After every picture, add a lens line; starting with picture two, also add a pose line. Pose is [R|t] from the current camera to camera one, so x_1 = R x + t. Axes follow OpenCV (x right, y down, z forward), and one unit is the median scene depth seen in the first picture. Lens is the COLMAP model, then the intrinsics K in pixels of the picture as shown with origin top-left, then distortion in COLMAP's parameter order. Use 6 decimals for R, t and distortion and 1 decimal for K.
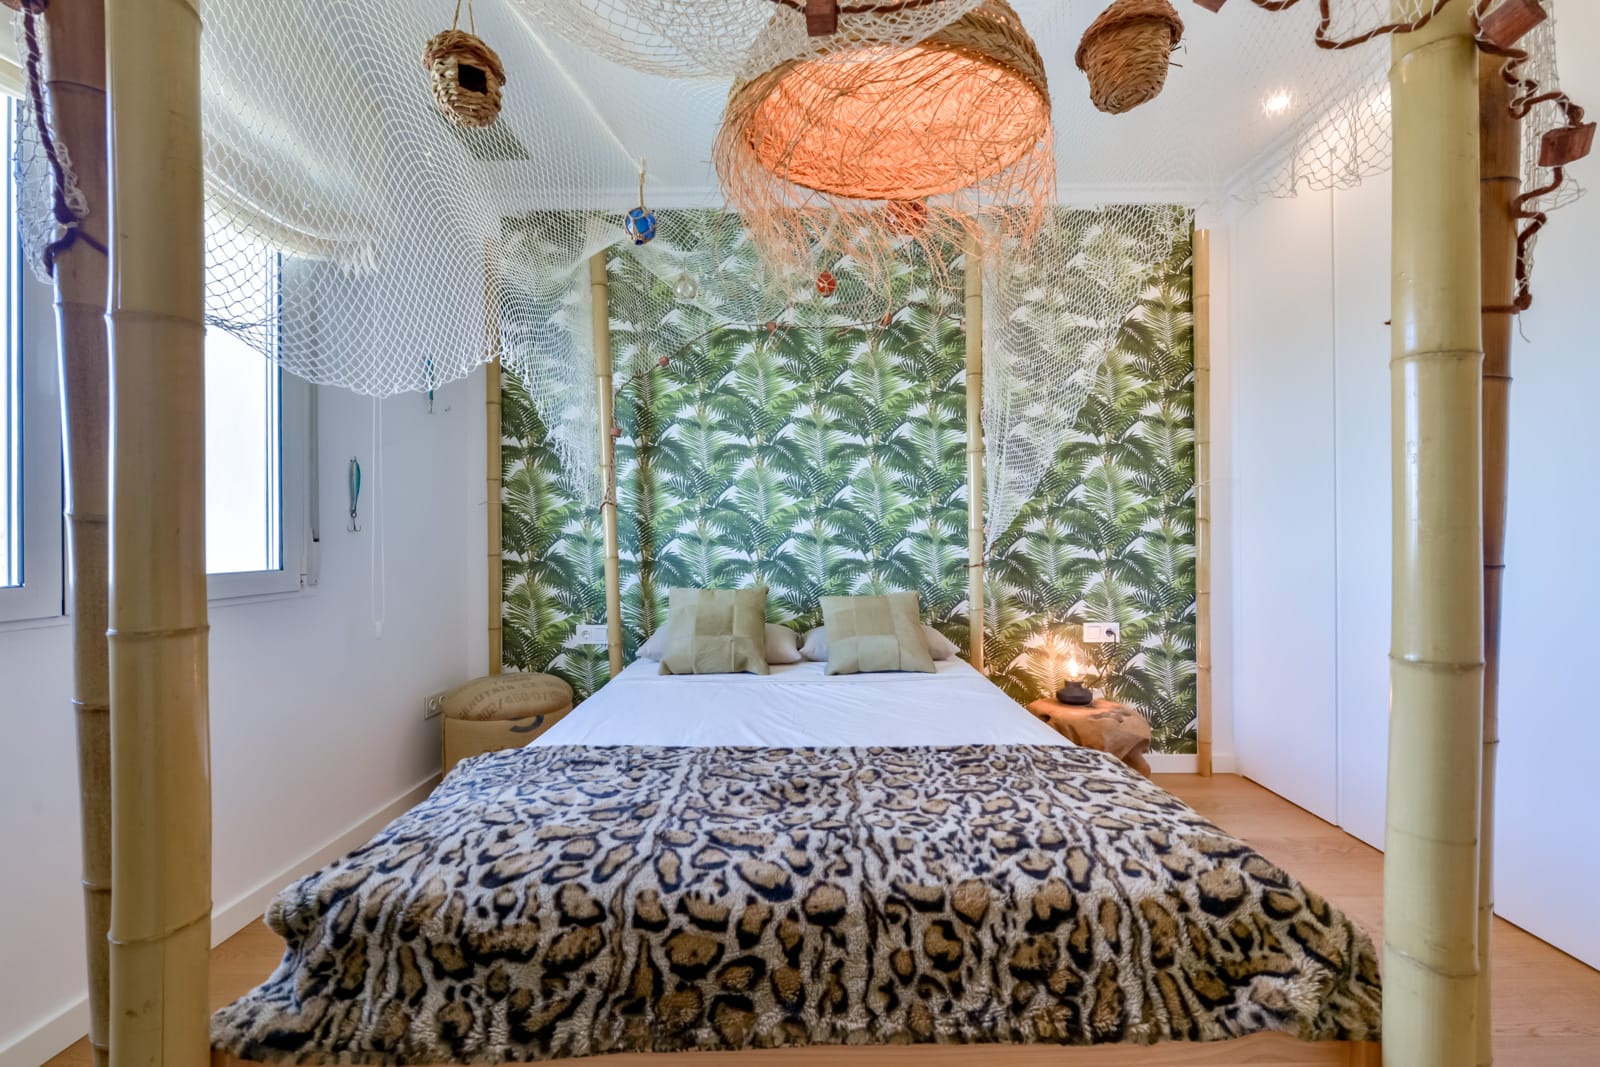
lens RADIAL K [[643.1, 0, 797.0], [0, 643.1, 529.8], [0, 0, 1]] dist [-0.001880, -0.000859]
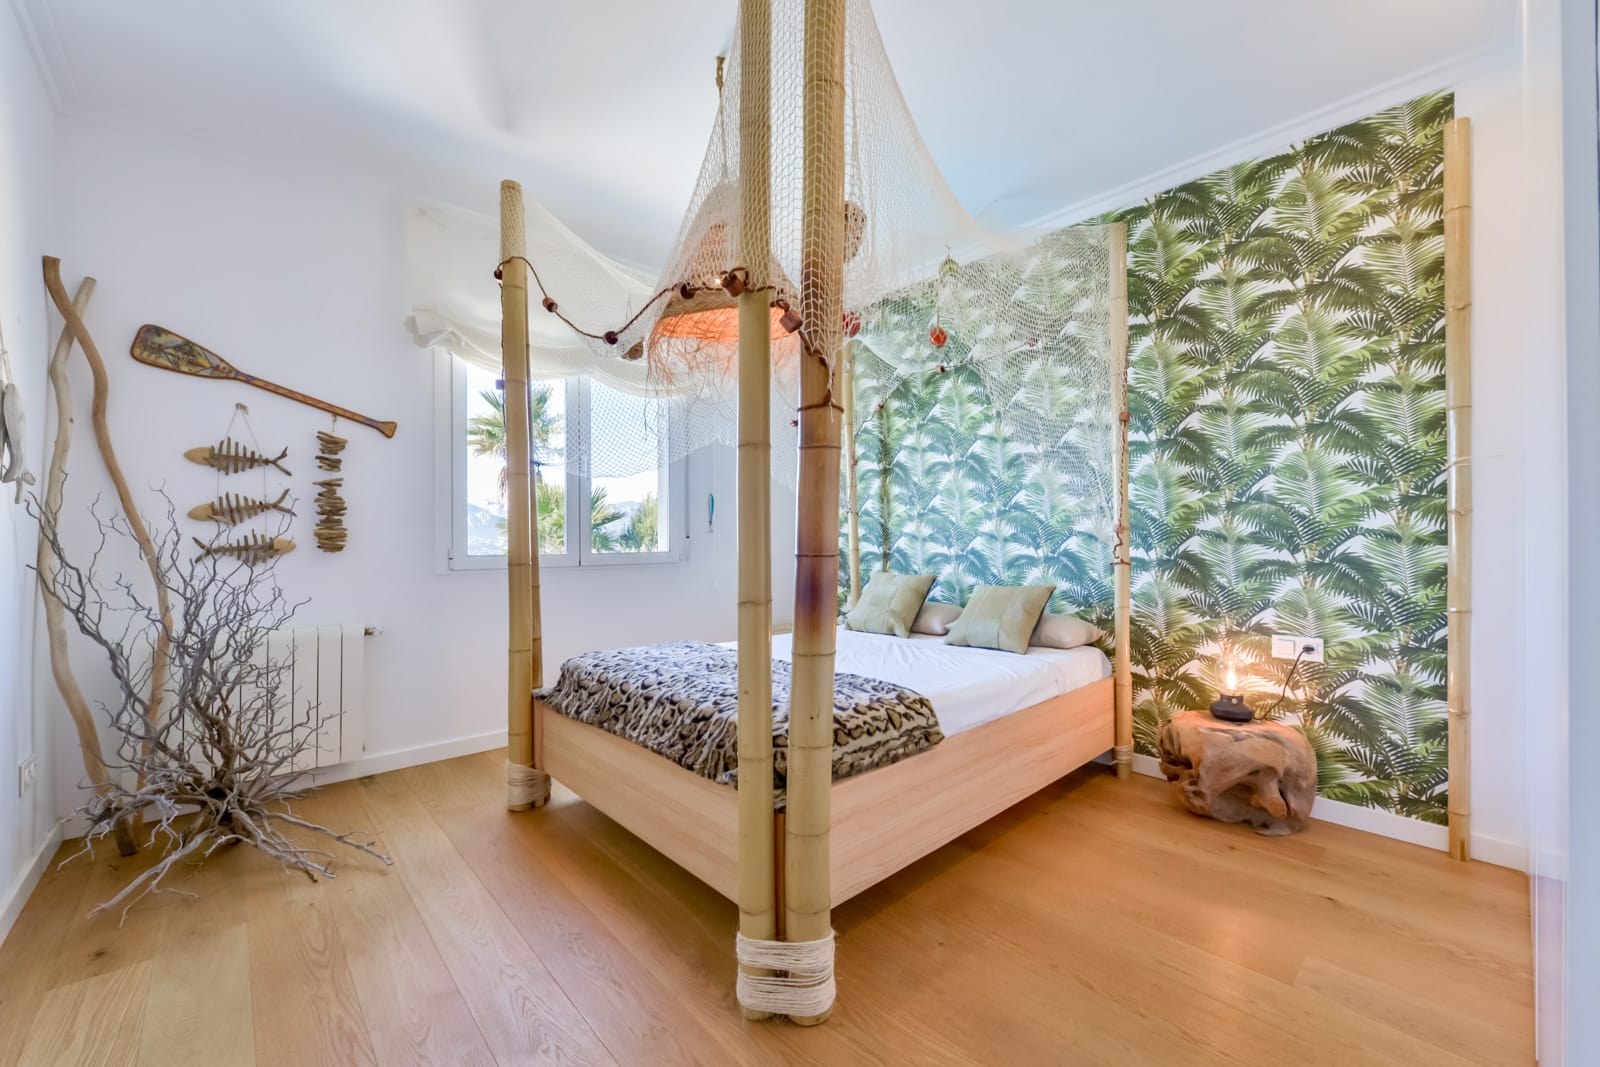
lens RADIAL K [[643.1, 0, 807.1], [0, 643.1, 536.4], [0, 0, 1]] dist [-0.001880, -0.000859]
pose [[0.677465, 0.001894, -0.735553, 0.657801], [0.007888, 0.999920, 0.009839, -0.000950], [0.735513, -0.012467, 0.677396, -0.045921]]
